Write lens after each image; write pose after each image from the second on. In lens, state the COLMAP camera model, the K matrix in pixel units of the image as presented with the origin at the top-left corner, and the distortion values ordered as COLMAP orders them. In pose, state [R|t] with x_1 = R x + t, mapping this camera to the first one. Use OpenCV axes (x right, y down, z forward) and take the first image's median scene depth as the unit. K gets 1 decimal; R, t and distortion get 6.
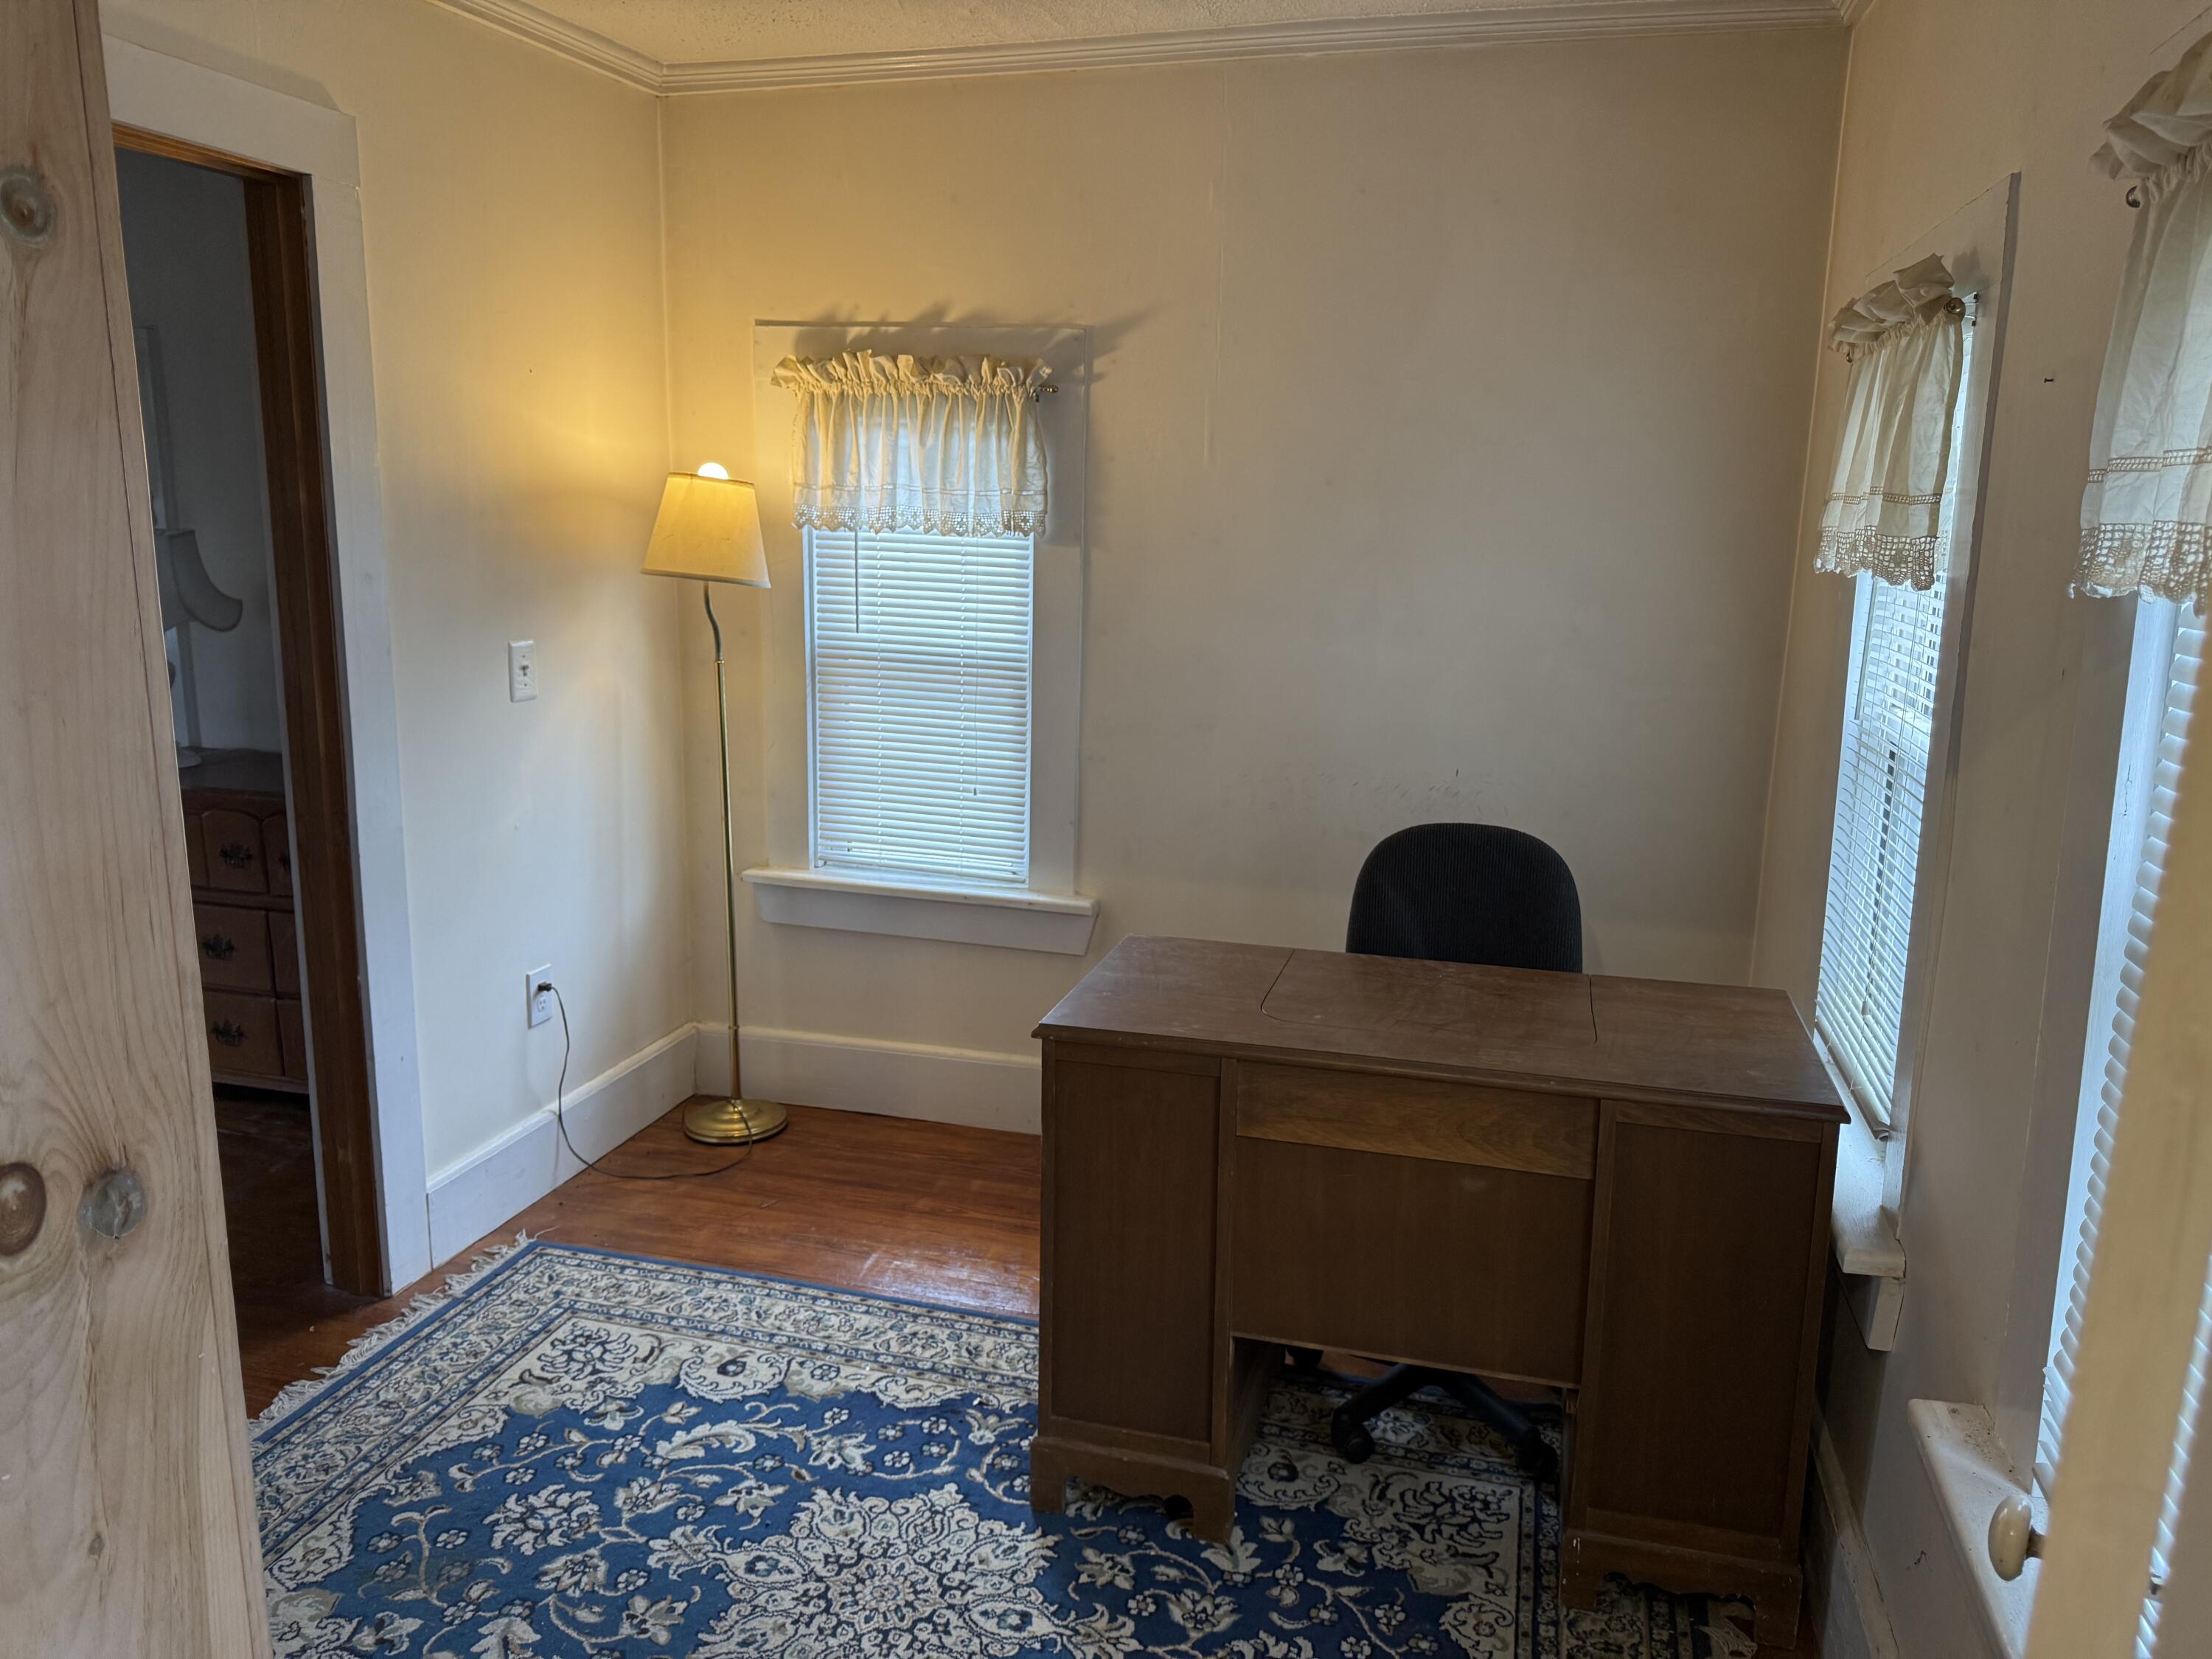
lens RADIAL K [[1572.6, 0, 1109.4], [0, 1572.6, 823.6], [0, 0, 1]] dist [0.002150, 0.000717]
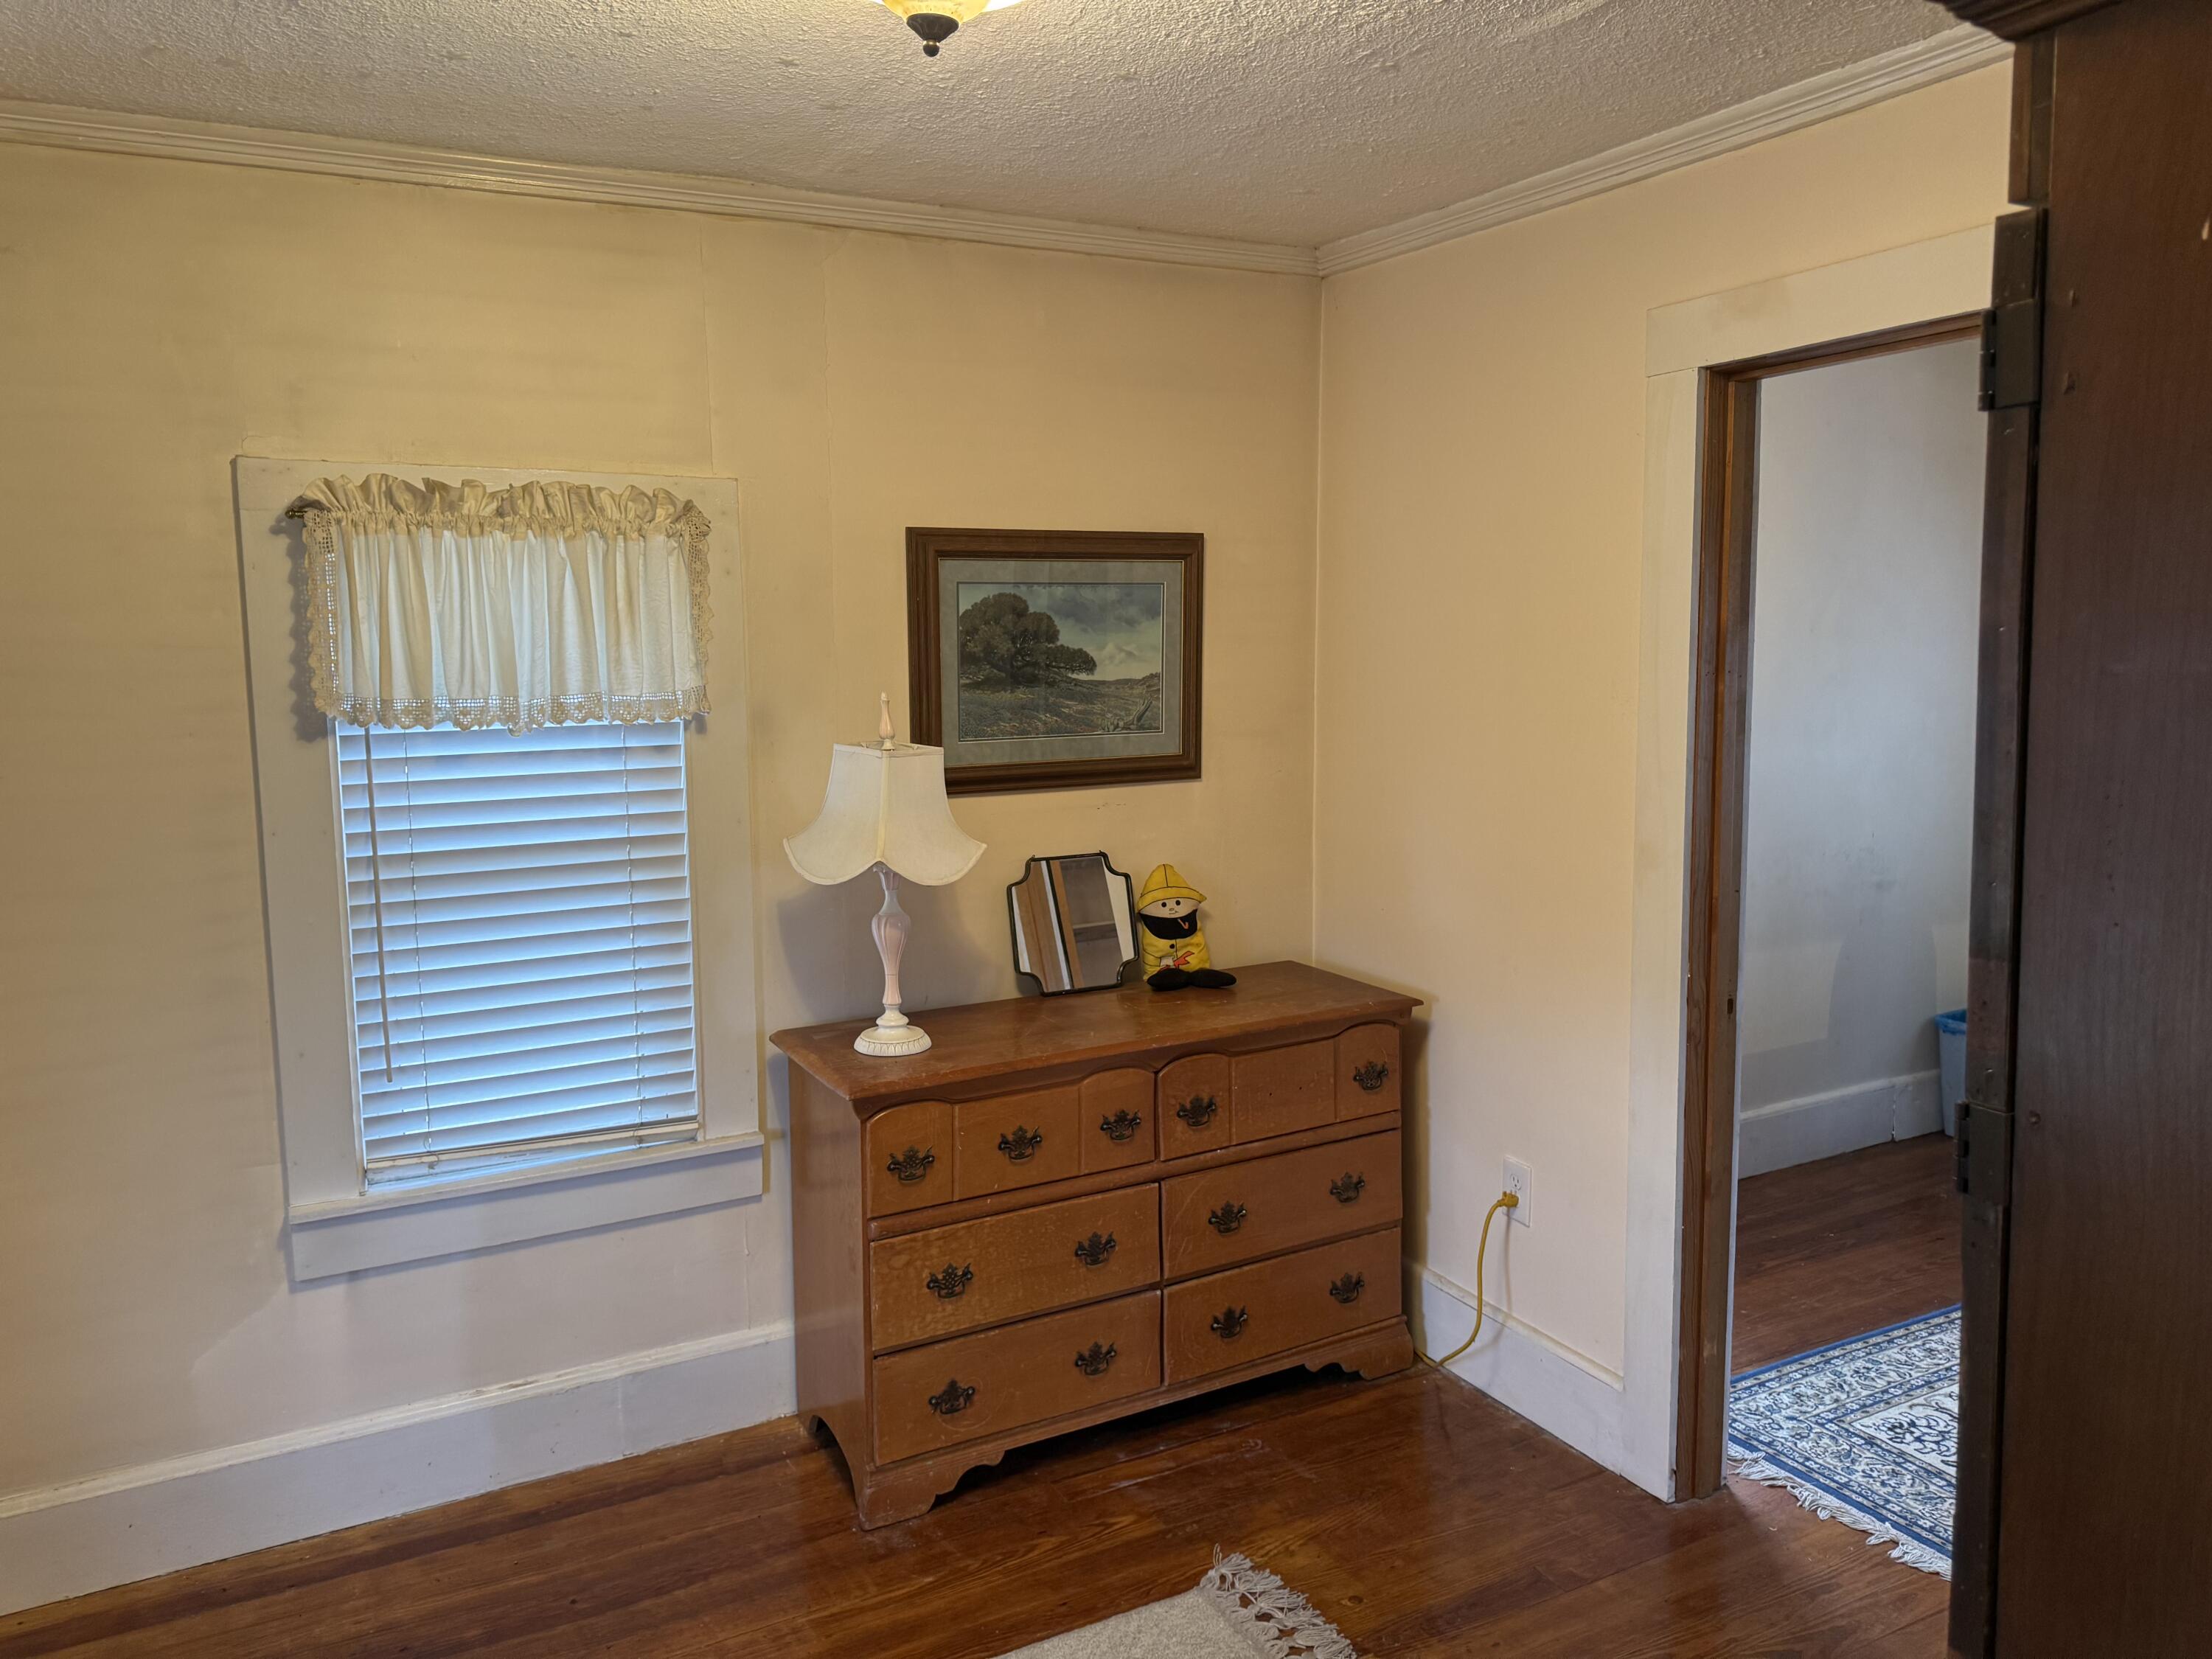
lens RADIAL K [[1572.6, 0, 1107.0], [0, 1572.6, 824.2], [0, 0, 1]] dist [0.002150, 0.000717]
pose [[0.725882, -0.108990, 0.679129, -1.342802], [0.167462, 0.985659, -0.020807, -0.140343], [-0.667122, 0.128832, 0.733724, 0.495172]]
